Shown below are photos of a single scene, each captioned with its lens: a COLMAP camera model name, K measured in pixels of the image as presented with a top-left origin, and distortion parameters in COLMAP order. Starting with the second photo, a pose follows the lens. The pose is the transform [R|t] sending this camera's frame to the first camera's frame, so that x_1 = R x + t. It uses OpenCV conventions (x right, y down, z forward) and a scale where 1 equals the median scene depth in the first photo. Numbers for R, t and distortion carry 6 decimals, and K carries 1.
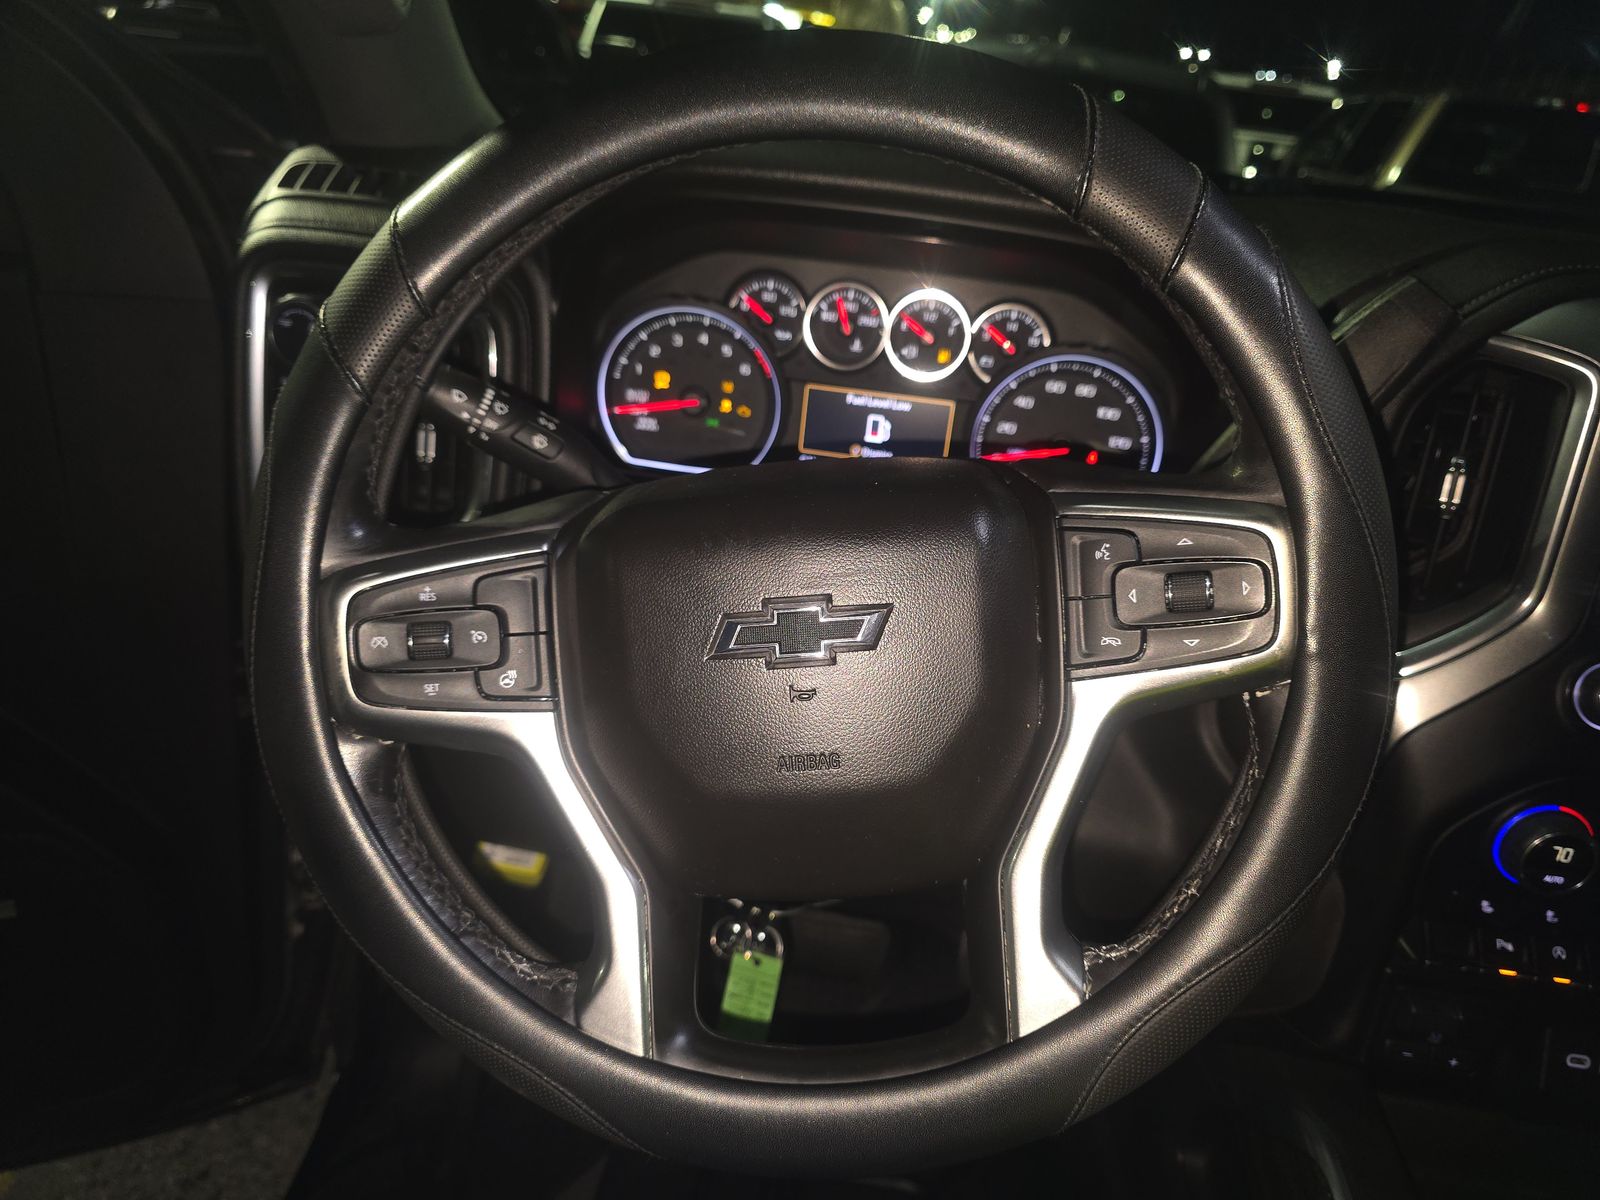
lens RADIAL K [[1052.4, 0, 800.0], [0, 1052.4, 600.0], [0, 0, 1]] dist [-0.000343, -0.000841]
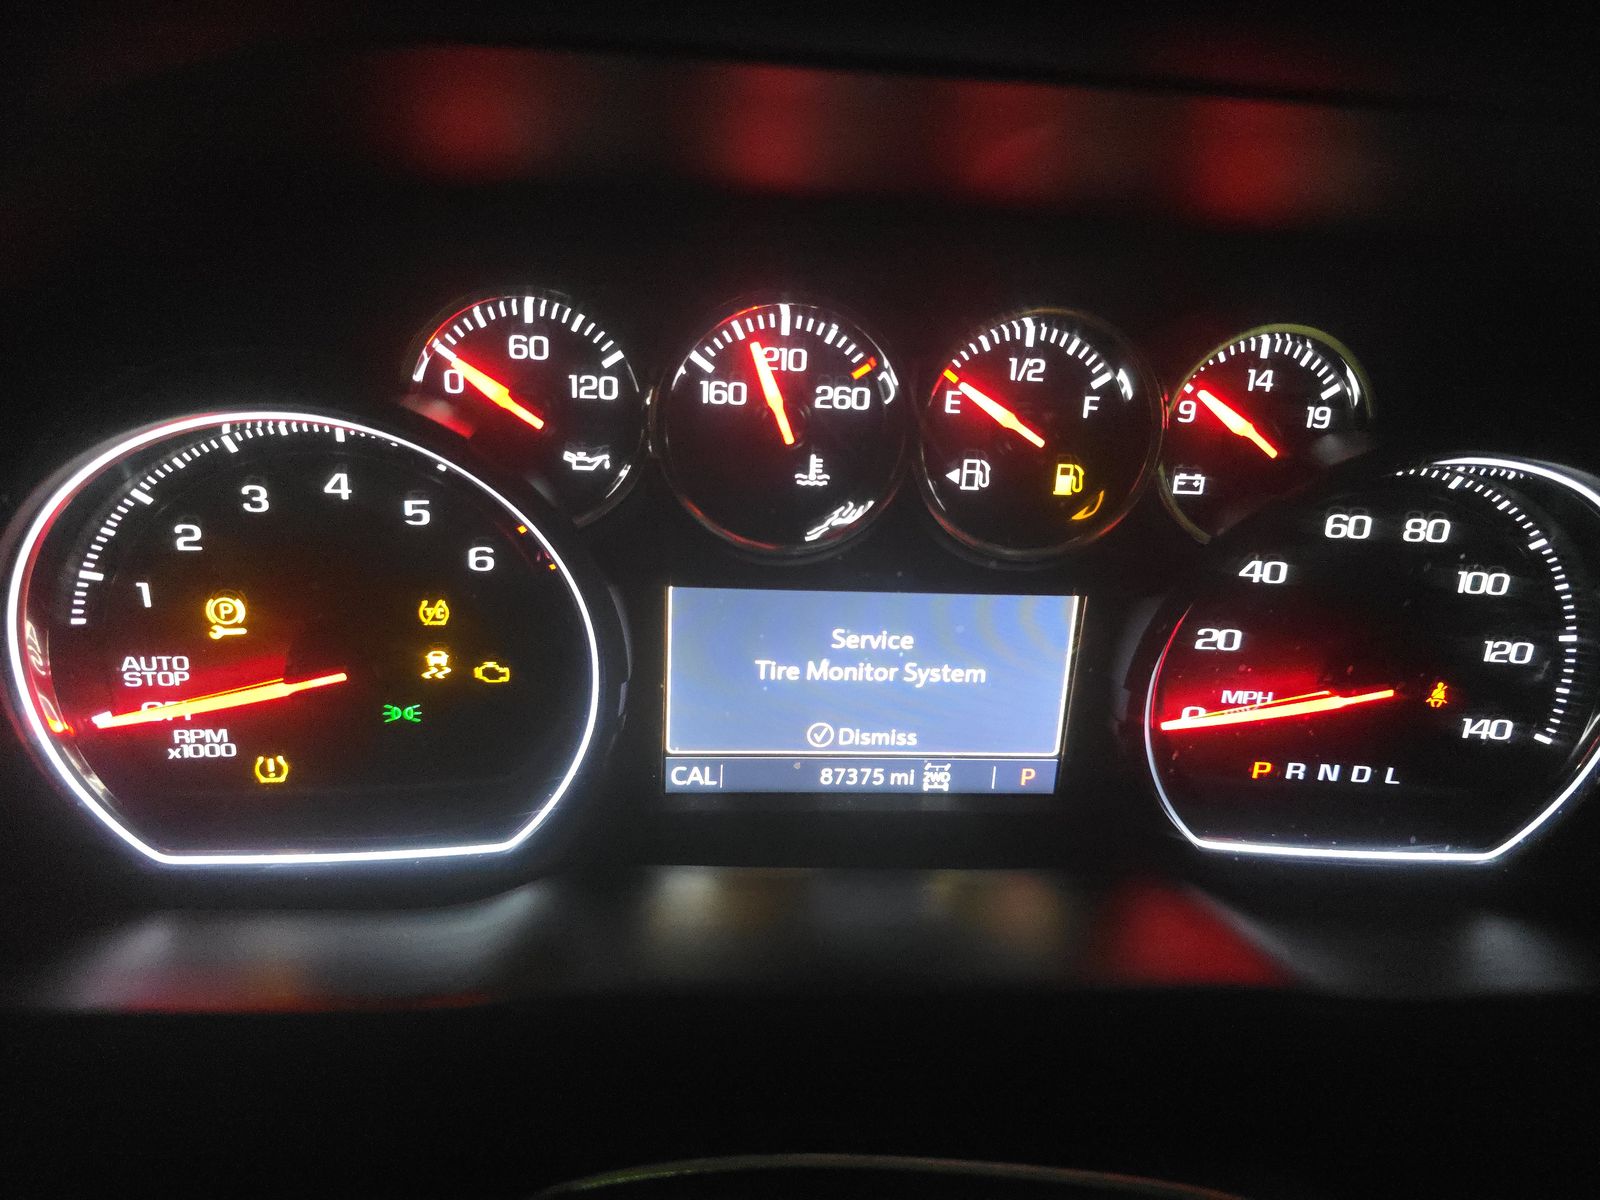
lens RADIAL K [[1052.4, 0, 800.0], [0, 1052.4, 600.0], [0, 0, 1]] dist [-0.000343, -0.000841]
pose [[0.967322, -0.128733, 0.218440, -0.027599], [0.136154, 0.990502, -0.019200, -0.186506], [-0.213894, 0.048314, 0.975661, 0.645698]]
